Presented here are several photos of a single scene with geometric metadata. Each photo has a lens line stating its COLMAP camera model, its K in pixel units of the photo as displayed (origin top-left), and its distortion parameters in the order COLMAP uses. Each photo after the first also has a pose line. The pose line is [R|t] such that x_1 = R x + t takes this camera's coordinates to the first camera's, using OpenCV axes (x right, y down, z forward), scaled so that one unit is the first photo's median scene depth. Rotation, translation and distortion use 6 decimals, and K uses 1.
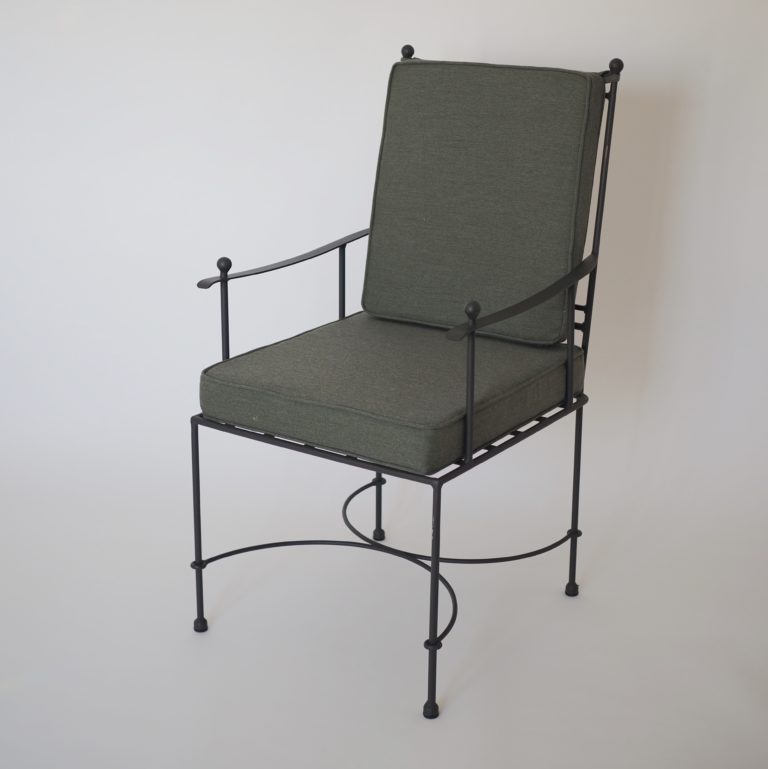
lens RADIAL K [[1619.3, 0, 385.4], [0, 1619.3, 383.9], [0, 0, 1]] dist [0.101033, 0.000000]
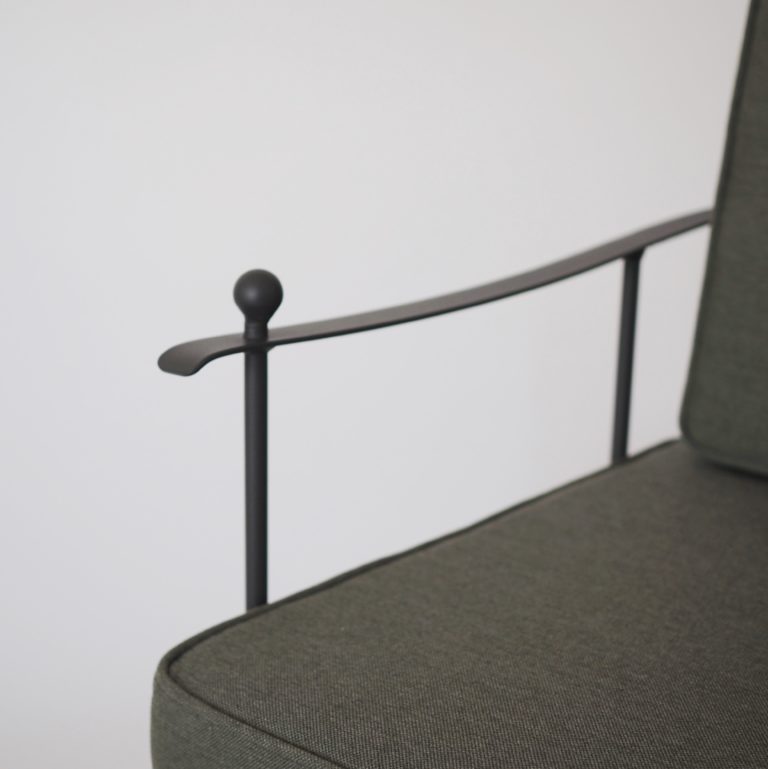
lens RADIAL K [[1619.3, 0, 383.9], [0, 1619.3, 385.4], [0, 0, 1]] dist [0.101033, 0.000000]
pose [[0.992791, 0.049342, -0.109233, -0.043043], [-0.051207, 0.998585, -0.014332, -0.053286], [0.108371, 0.019822, 0.993913, 0.698959]]
